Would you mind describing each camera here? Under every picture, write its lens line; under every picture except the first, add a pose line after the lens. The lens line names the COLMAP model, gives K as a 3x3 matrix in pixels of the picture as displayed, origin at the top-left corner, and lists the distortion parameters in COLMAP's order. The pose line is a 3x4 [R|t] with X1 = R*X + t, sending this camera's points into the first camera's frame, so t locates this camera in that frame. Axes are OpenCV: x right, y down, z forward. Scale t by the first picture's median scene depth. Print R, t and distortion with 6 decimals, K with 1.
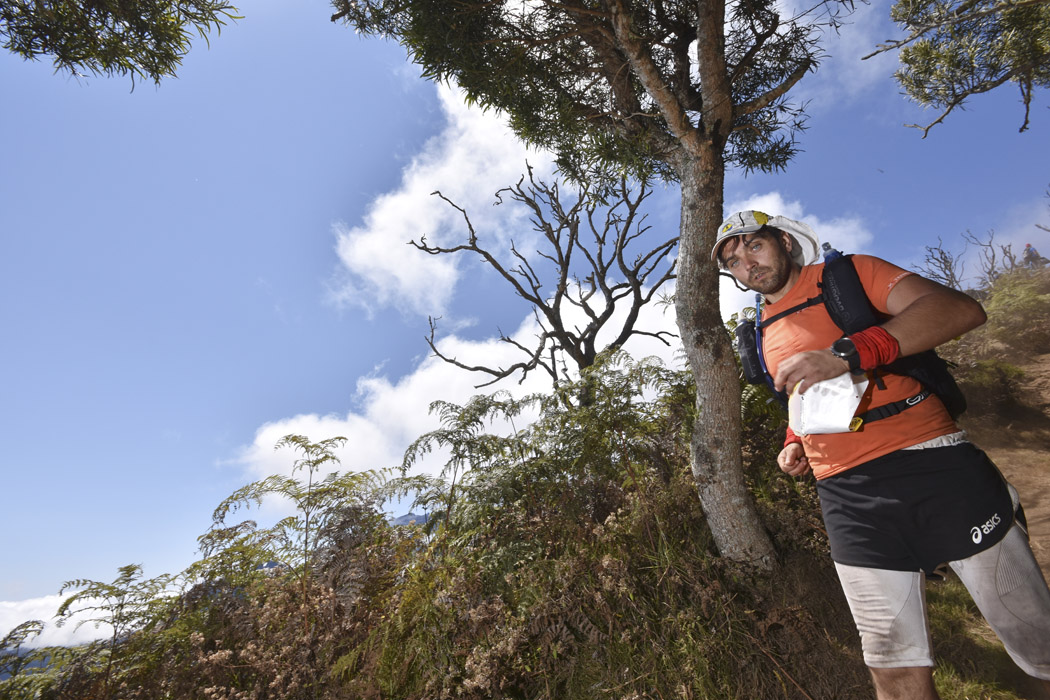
lens RADIAL K [[464.3, 0, 528.7], [0, 464.3, 348.1], [0, 0, 1]] dist [0.012041, -0.016649]
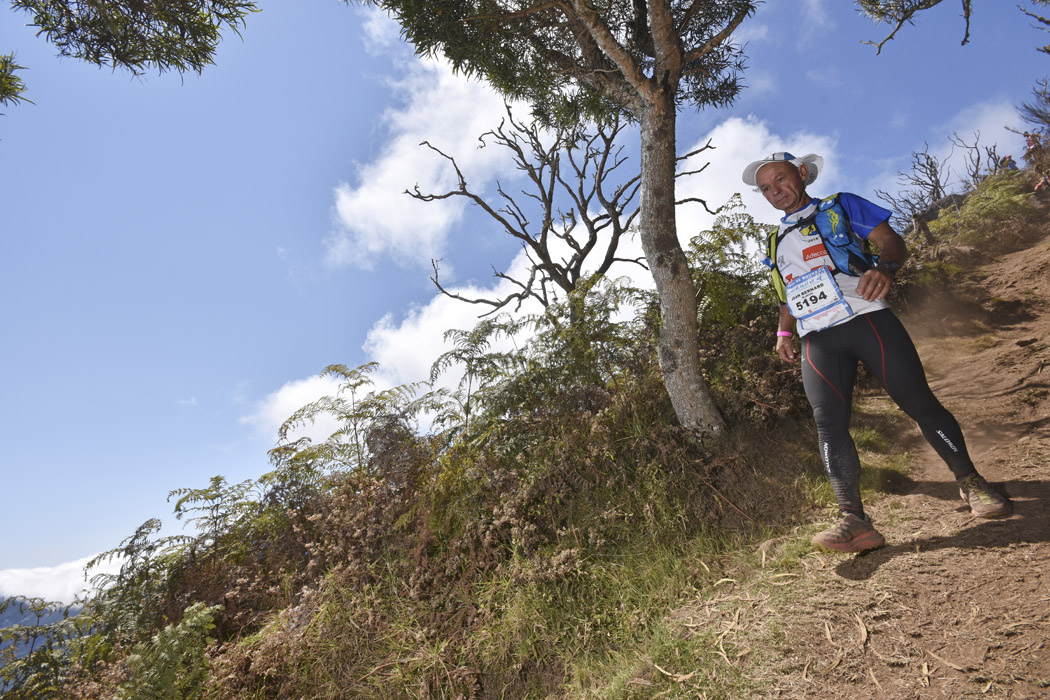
lens RADIAL K [[464.3, 0, 528.7], [0, 464.3, 348.1], [0, 0, 1]] dist [0.012041, -0.016649]
pose [[0.997129, -0.075322, 0.007775, -0.003293], [0.073614, 0.988302, 0.133571, 0.014886], [-0.017745, -0.132615, 0.991009, -0.169057]]
